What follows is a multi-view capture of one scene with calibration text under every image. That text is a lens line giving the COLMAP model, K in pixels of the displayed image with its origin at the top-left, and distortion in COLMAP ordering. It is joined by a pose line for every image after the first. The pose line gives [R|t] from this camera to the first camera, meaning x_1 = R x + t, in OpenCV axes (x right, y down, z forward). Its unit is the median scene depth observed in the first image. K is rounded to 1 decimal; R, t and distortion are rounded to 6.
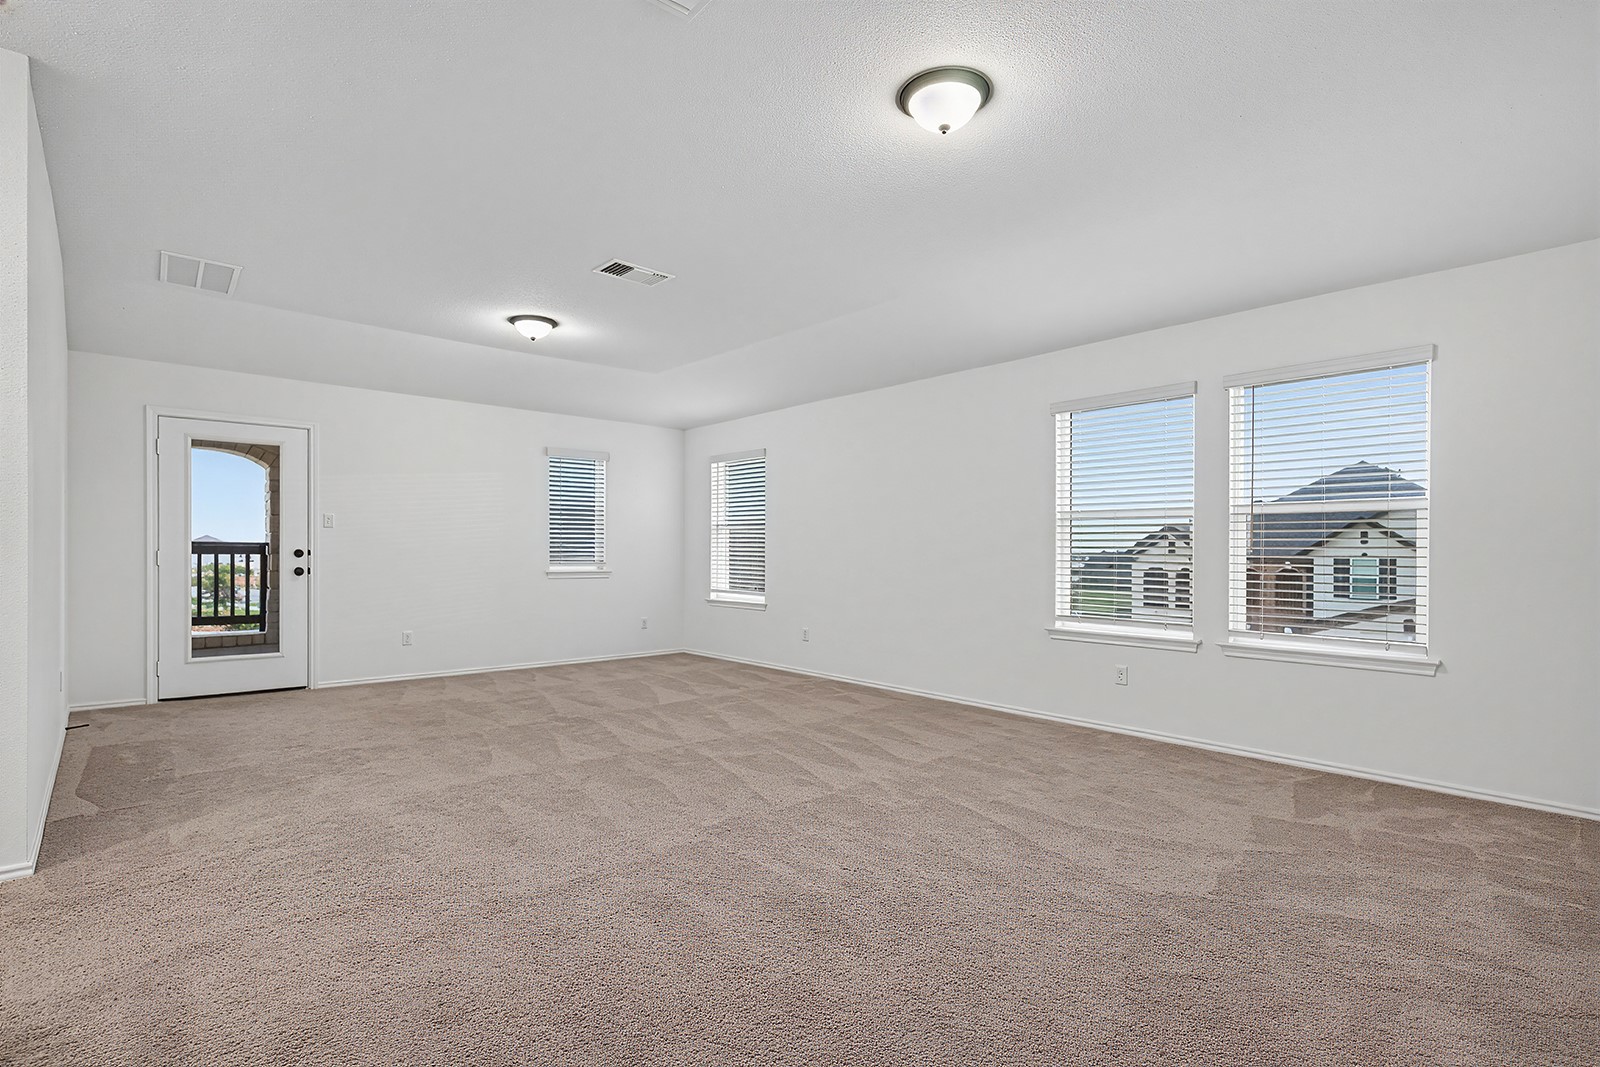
lens RADIAL K [[766.8, 0, 800.7], [0, 766.8, 556.0], [0, 0, 1]] dist [0.013021, -0.000085]
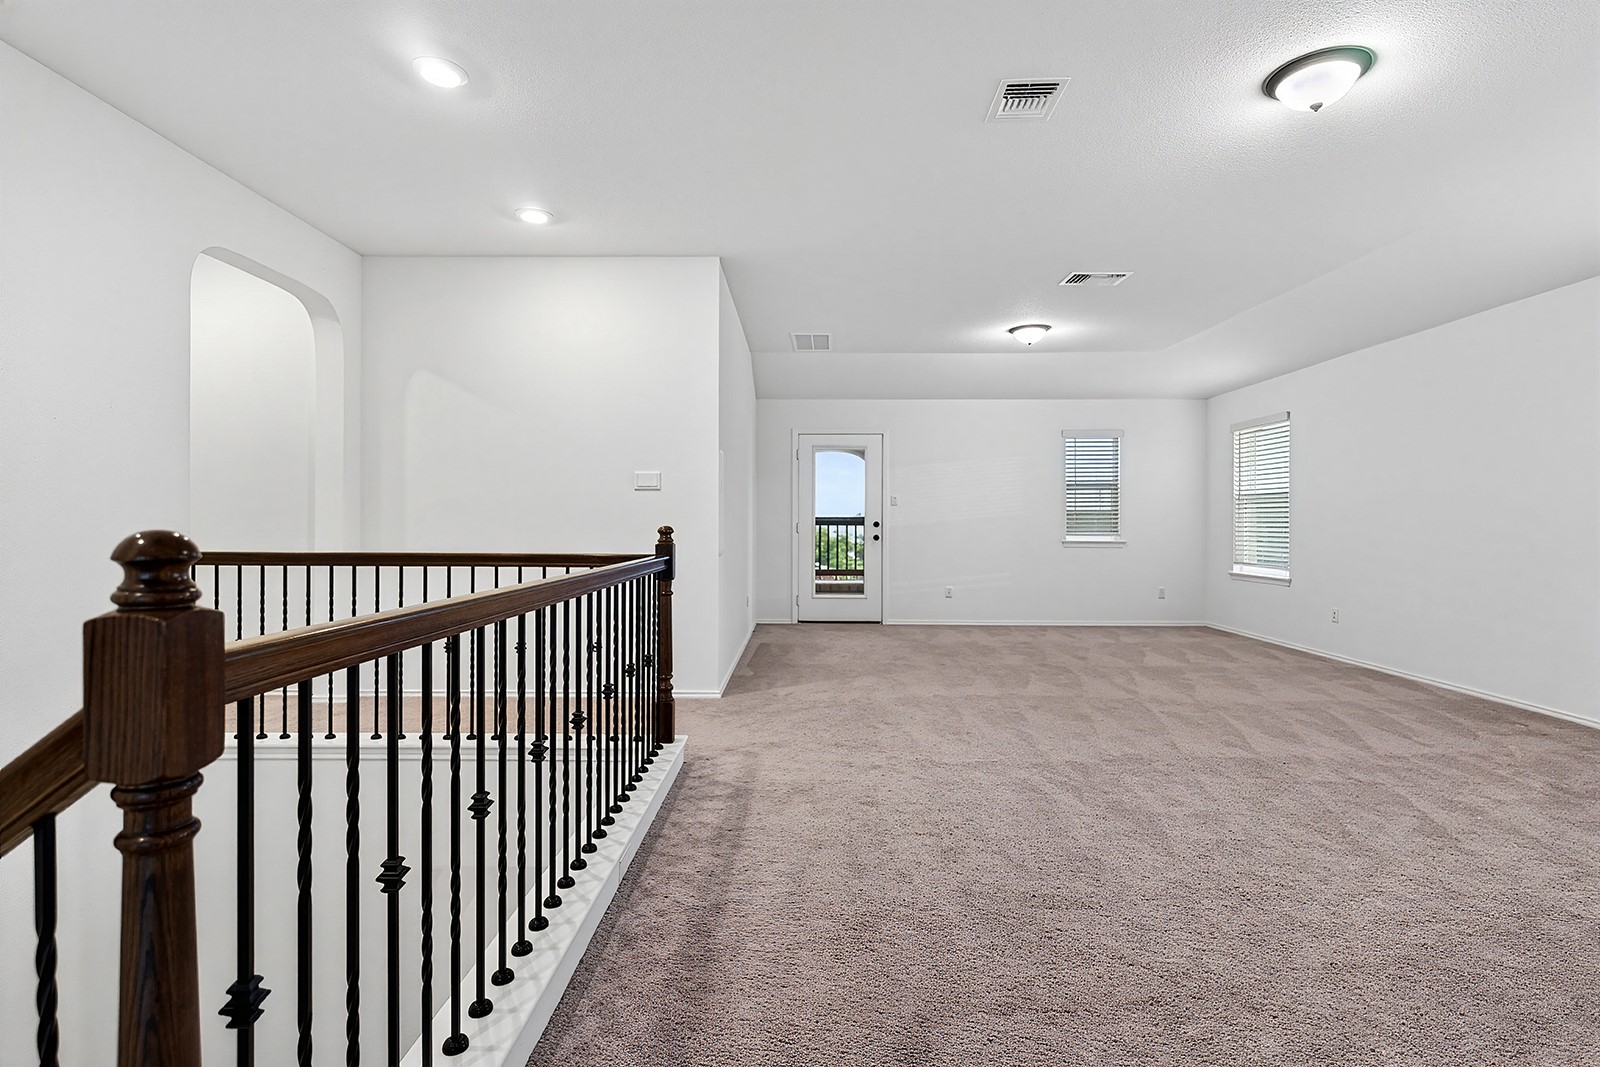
lens RADIAL K [[758.2, 0, 800.0], [0, 758.2, 533.5], [0, 0, 1]] dist [0.001502, 0.000097]
pose [[0.739351, 0.007261, -0.673281, 0.177893], [-0.001895, 0.999960, 0.008704, 0.000773], [0.673317, -0.005159, 0.739336, -0.102149]]
